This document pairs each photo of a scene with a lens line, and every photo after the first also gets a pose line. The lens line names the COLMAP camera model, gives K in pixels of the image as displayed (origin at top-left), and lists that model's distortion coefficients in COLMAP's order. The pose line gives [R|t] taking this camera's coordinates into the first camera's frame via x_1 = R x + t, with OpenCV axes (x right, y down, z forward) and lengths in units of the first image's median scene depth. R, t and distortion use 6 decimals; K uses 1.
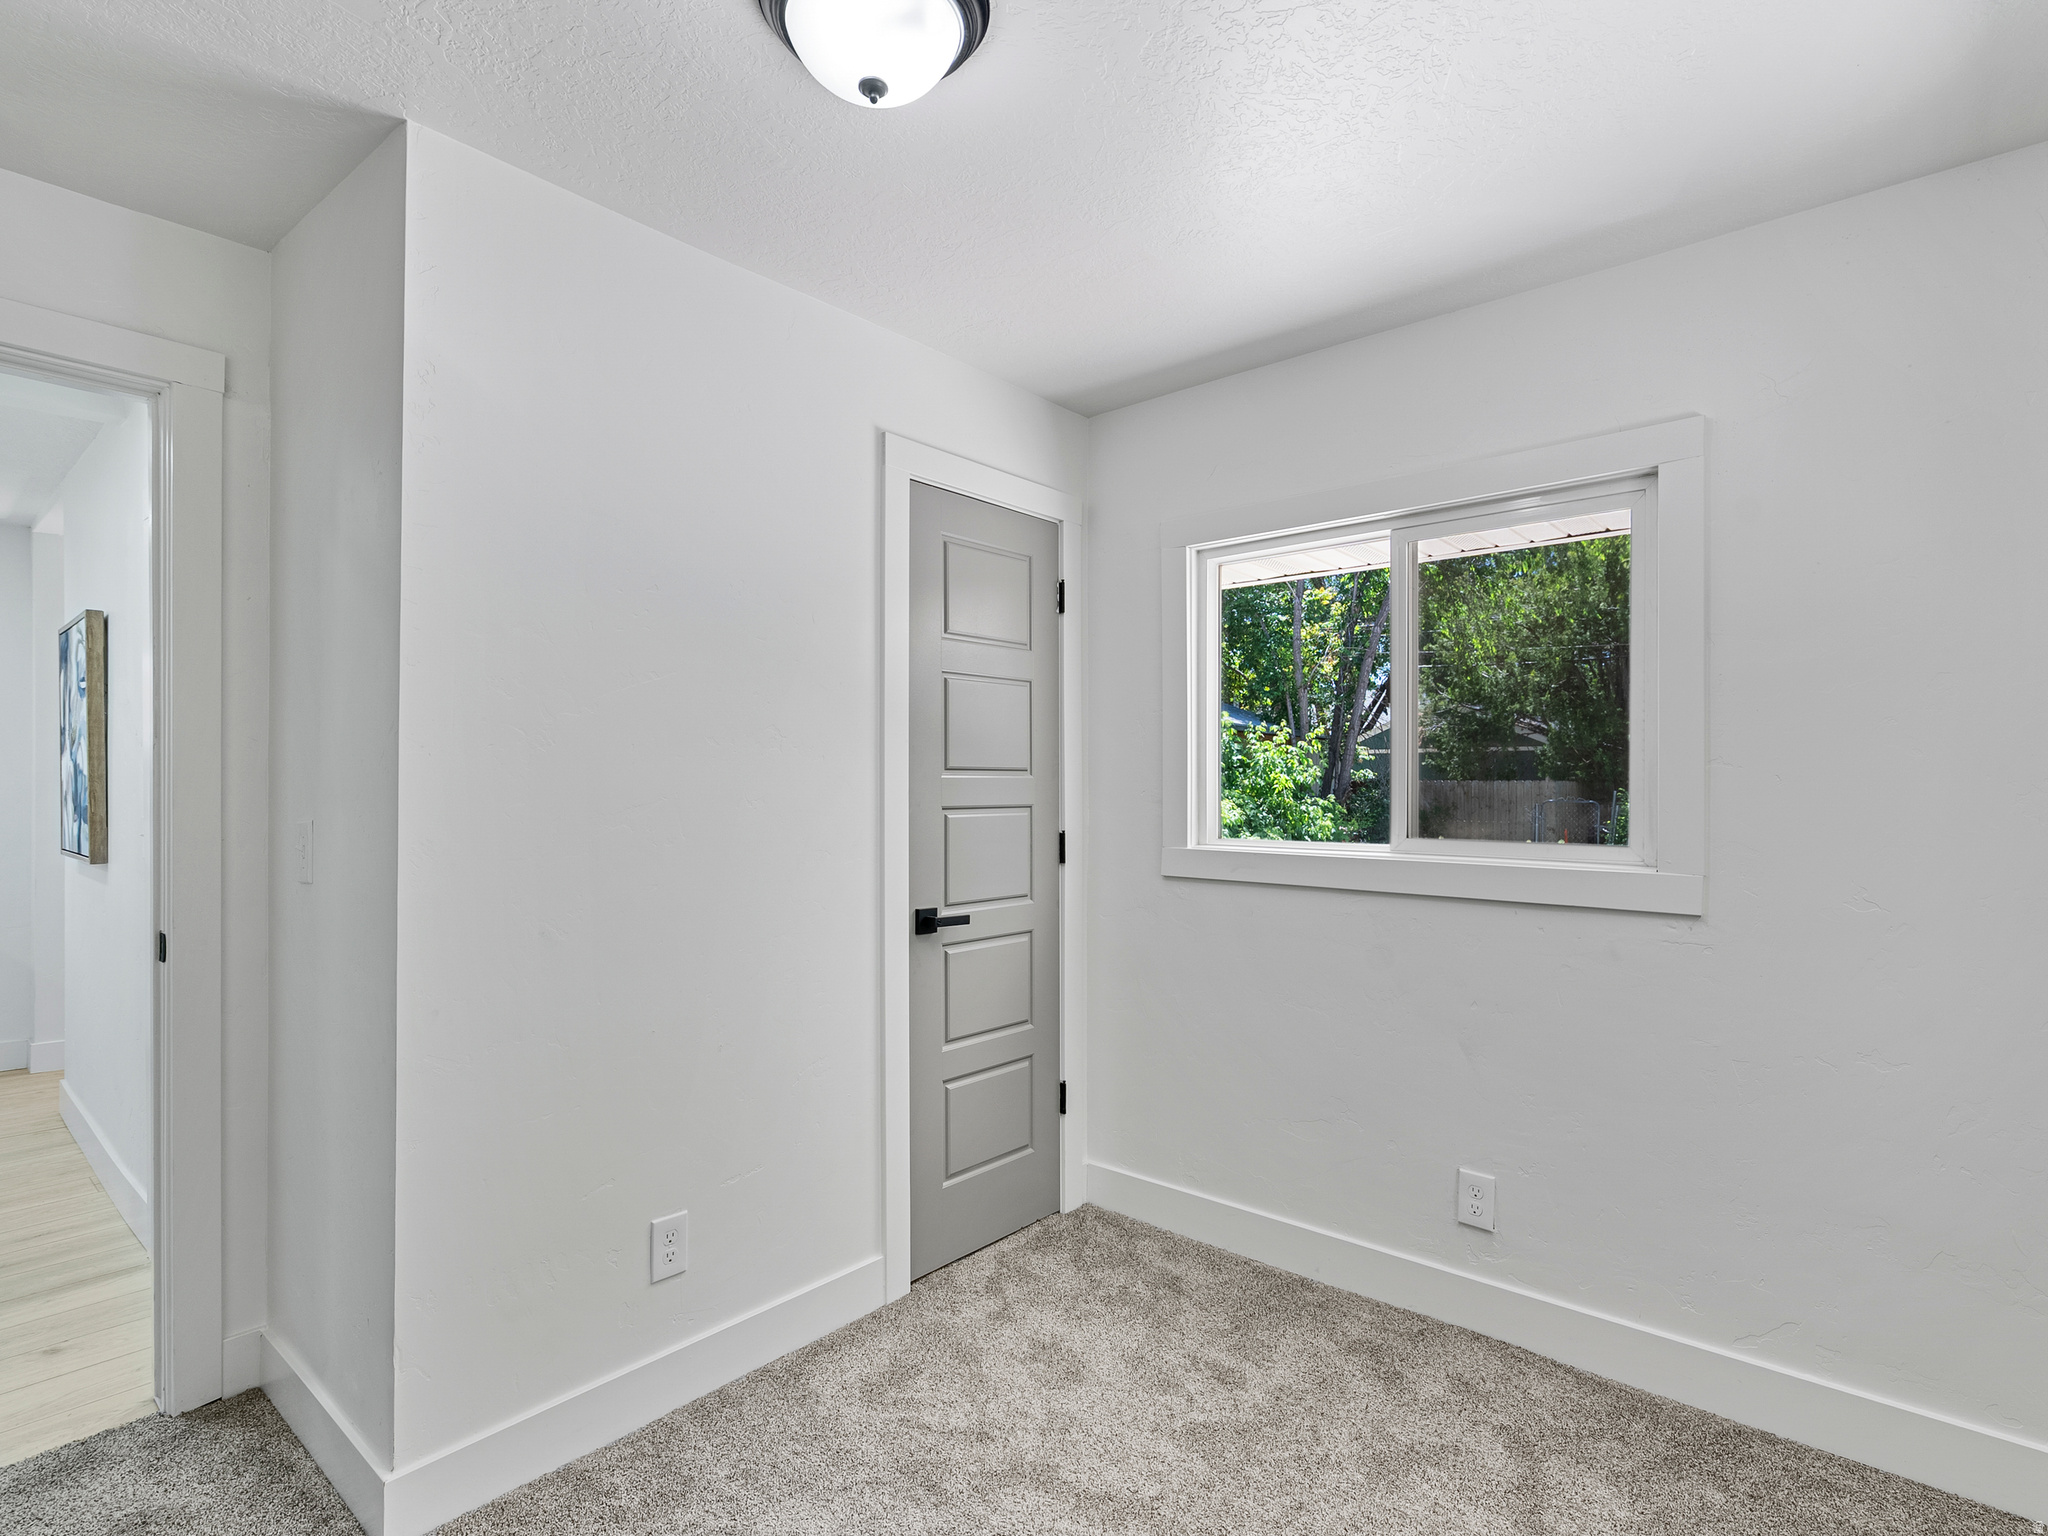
lens RADIAL K [[1041.8, 0, 1019.4], [0, 1041.8, 762.7], [0, 0, 1]] dist [-0.000592, 0.002211]
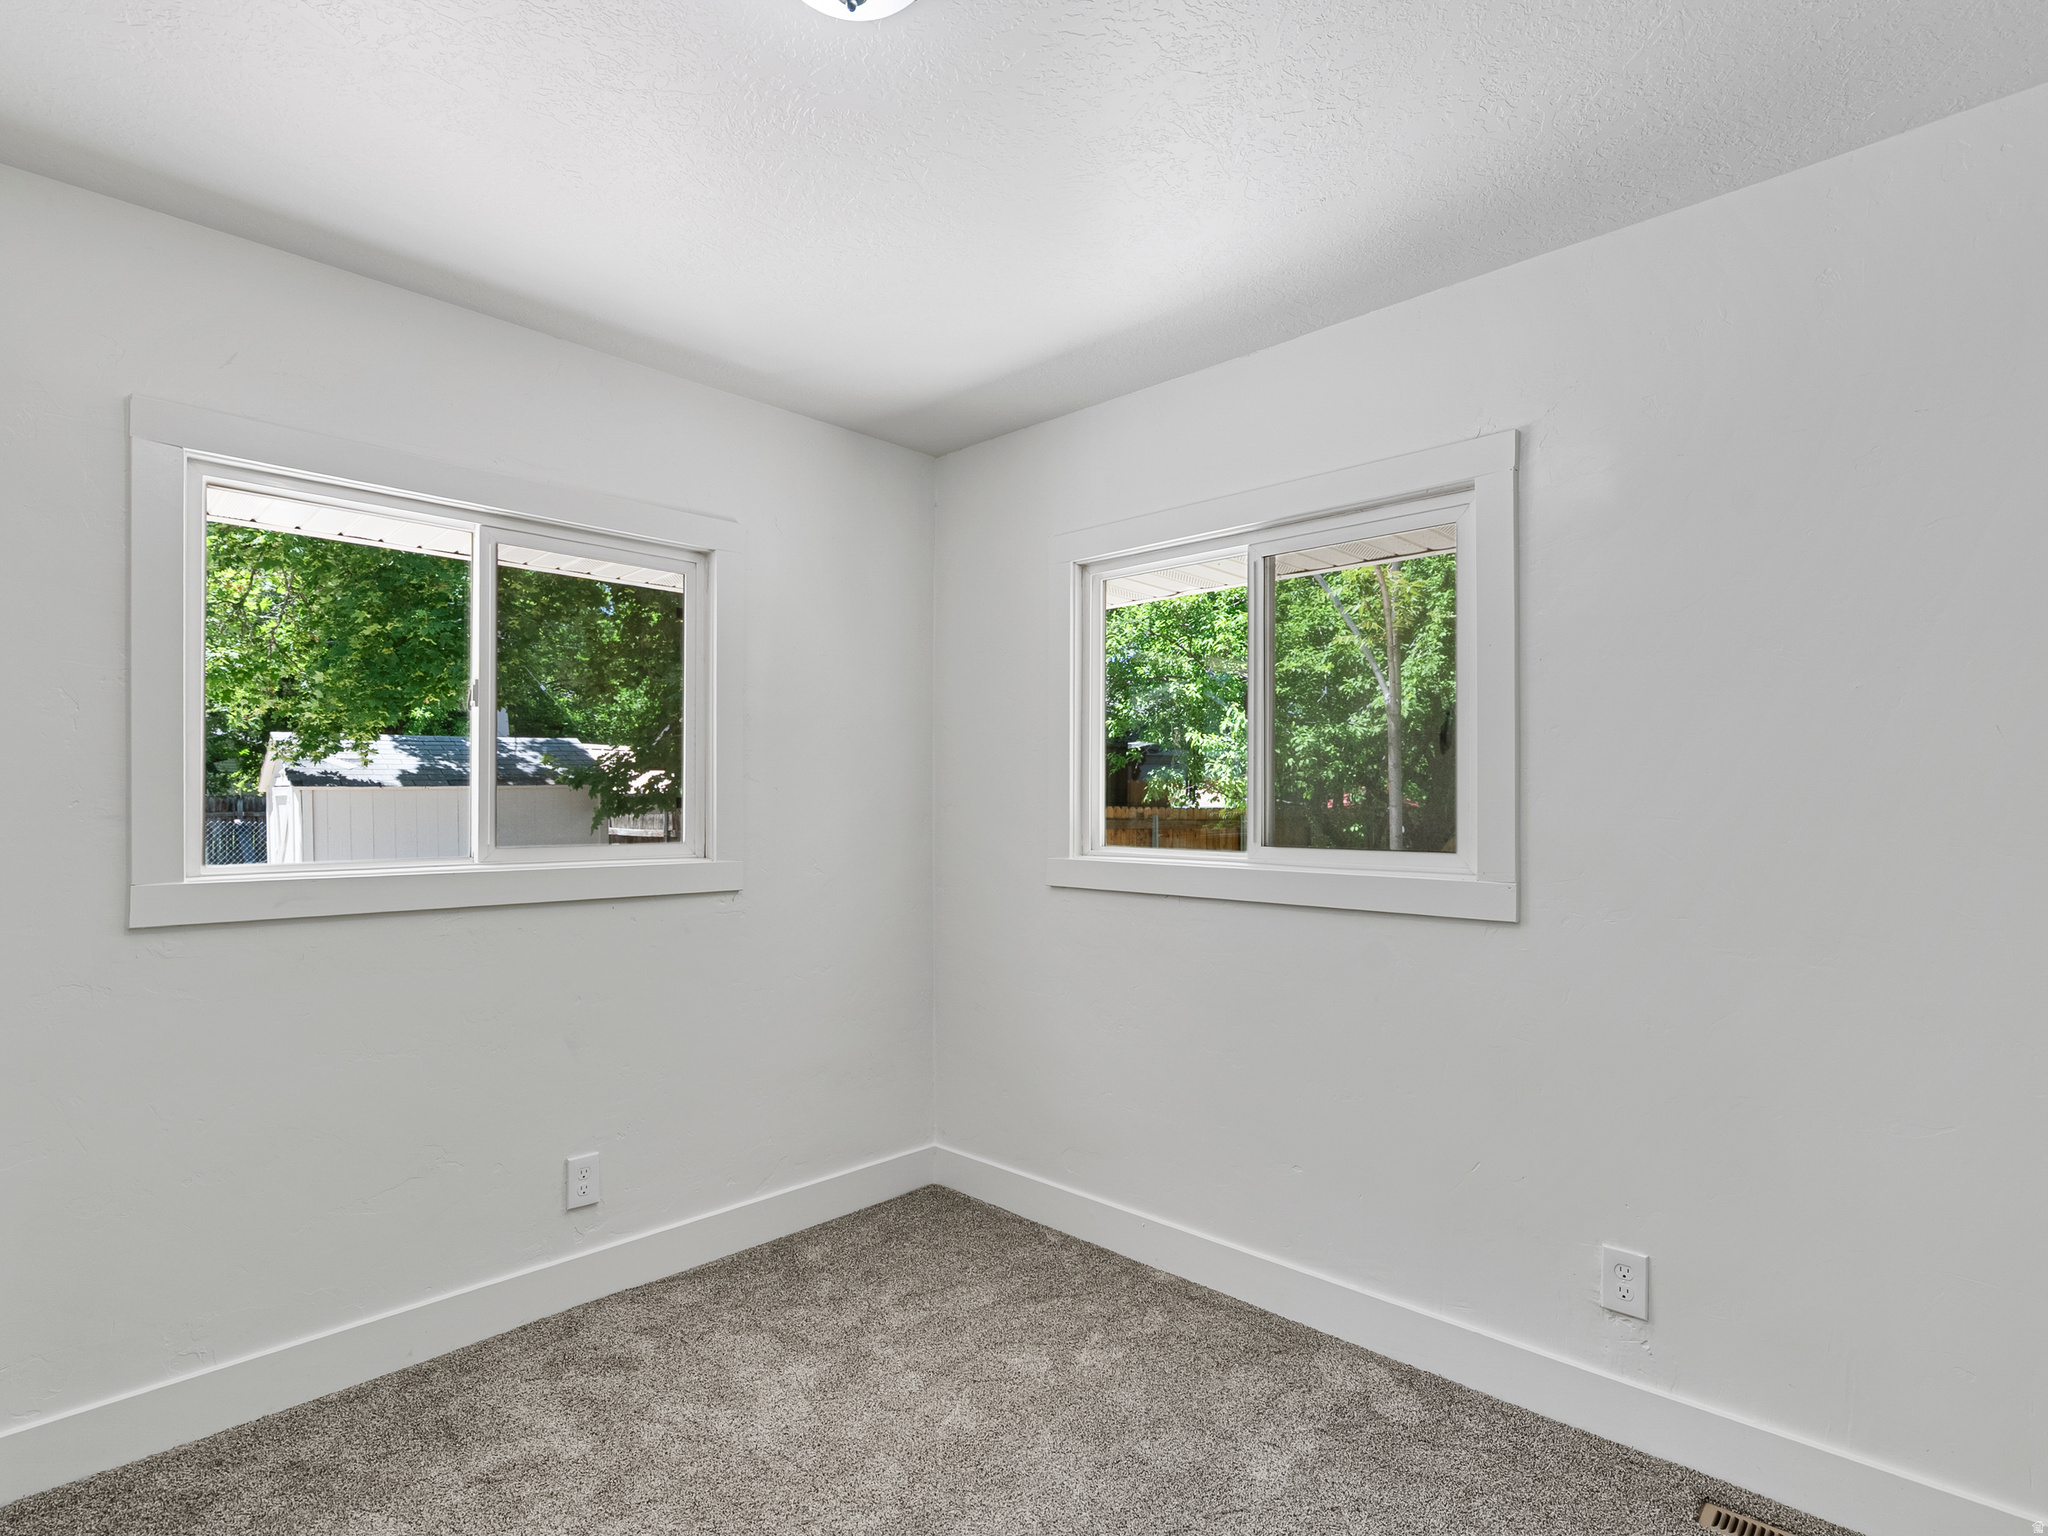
lens RADIAL K [[1041.8, 0, 1019.4], [0, 1041.8, 762.7], [0, 0, 1]] dist [-0.000592, 0.002211]
pose [[0.051710, 0.021786, 0.998424, -0.651007], [-0.043109, 0.998879, -0.019563, -0.011518], [-0.997731, -0.042029, 0.052591, 0.532798]]
